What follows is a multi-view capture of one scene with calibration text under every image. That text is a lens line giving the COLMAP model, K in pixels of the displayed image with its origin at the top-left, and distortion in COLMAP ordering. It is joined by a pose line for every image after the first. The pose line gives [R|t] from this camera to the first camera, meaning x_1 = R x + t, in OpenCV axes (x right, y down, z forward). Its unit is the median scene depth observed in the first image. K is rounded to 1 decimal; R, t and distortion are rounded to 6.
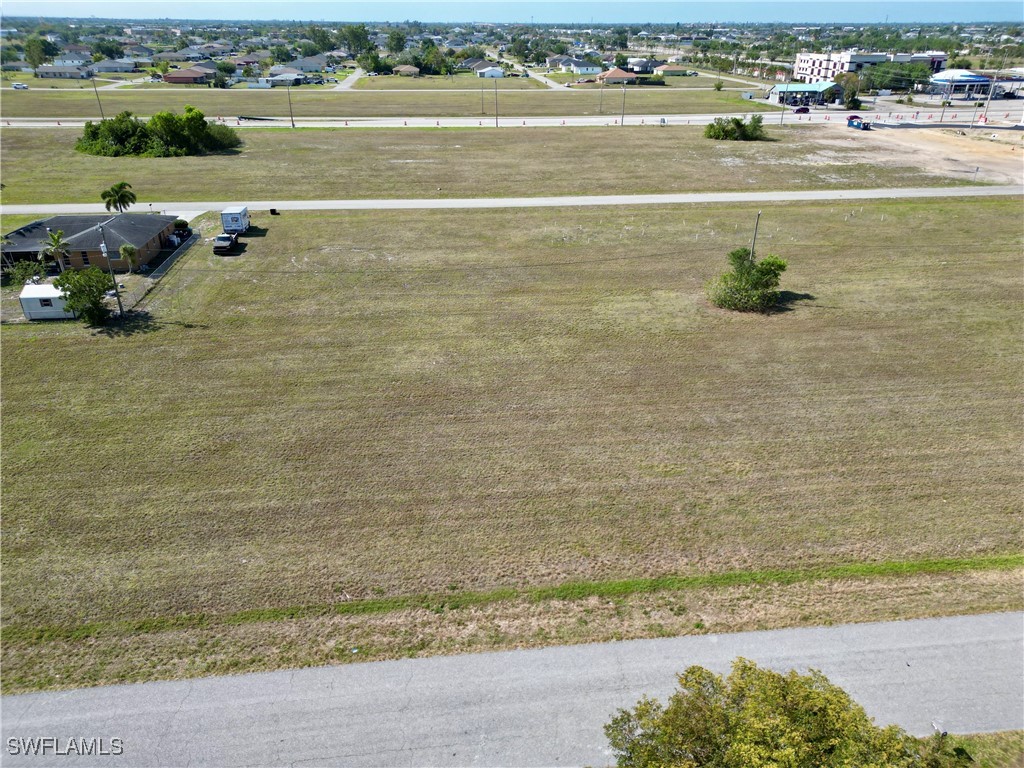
lens RADIAL K [[716.5, 0, 511.1], [0, 716.5, 388.0], [0, 0, 1]] dist [0.053835, -0.046815]
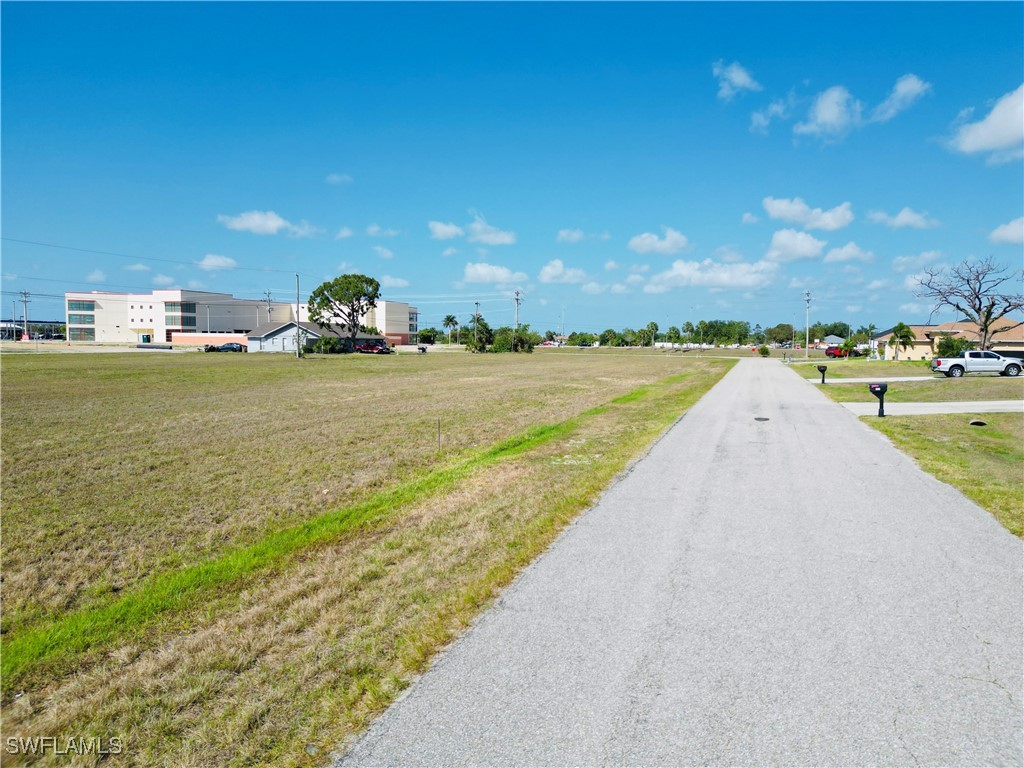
lens RADIAL K [[716.5, 0, 512.1], [0, 716.5, 385.5], [0, 0, 1]] dist [0.053835, -0.046815]
pose [[0.418838, -0.053942, 0.906458, 0.232184], [0.397278, 0.908515, -0.129502, 0.167365], [-0.816545, 0.414356, 0.401950, 0.513341]]
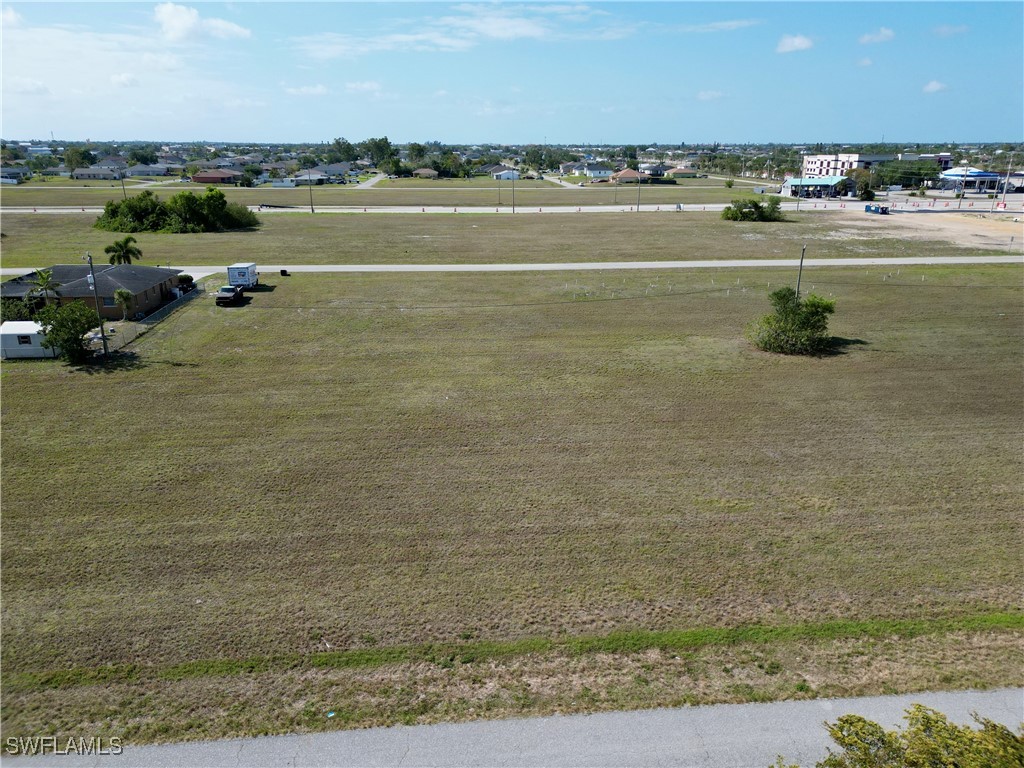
lens RADIAL K [[716.5, 0, 511.2], [0, 716.5, 388.0], [0, 0, 1]] dist [0.053835, -0.046815]
pose [[0.999829, 0.003681, -0.018104, -0.012789], [-0.006206, 0.989925, -0.141457, 0.077299], [0.017401, 0.141545, 0.989779, 0.129675]]
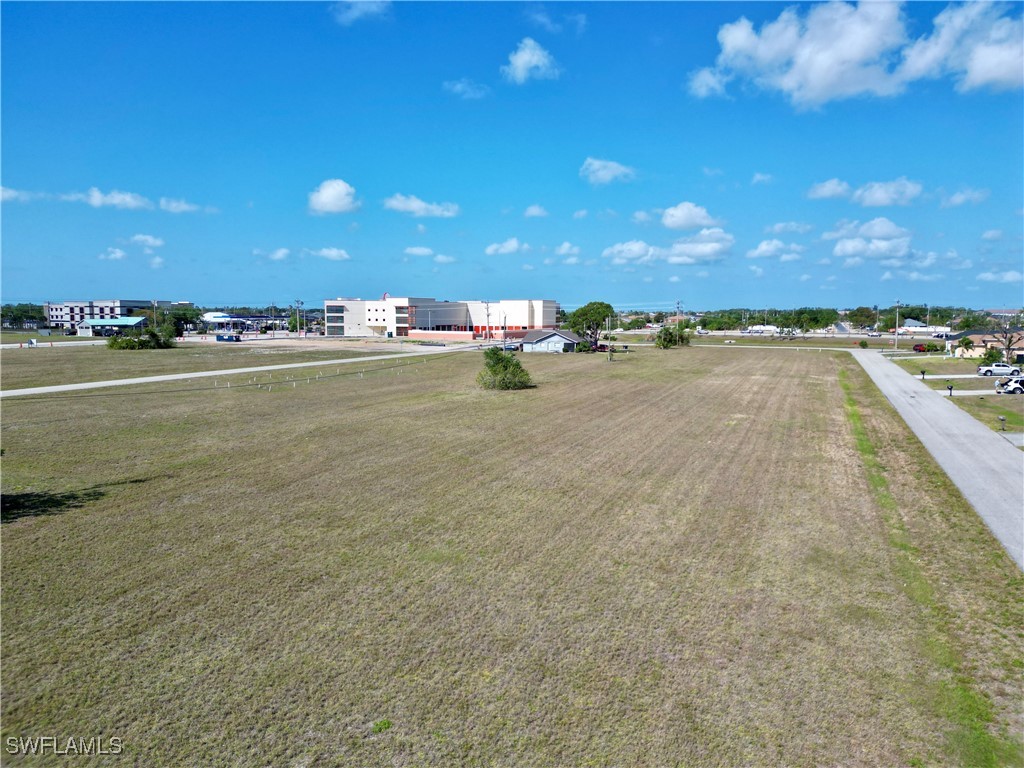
lens RADIAL K [[716.5, 0, 507.4], [0, 716.5, 383.0], [0, 0, 1]] dist [0.053835, -0.046815]
pose [[0.490064, -0.086526, 0.867381, -0.914219], [0.389372, 0.912000, -0.129016, 0.041033], [-0.779889, 0.400960, 0.480629, 0.498154]]
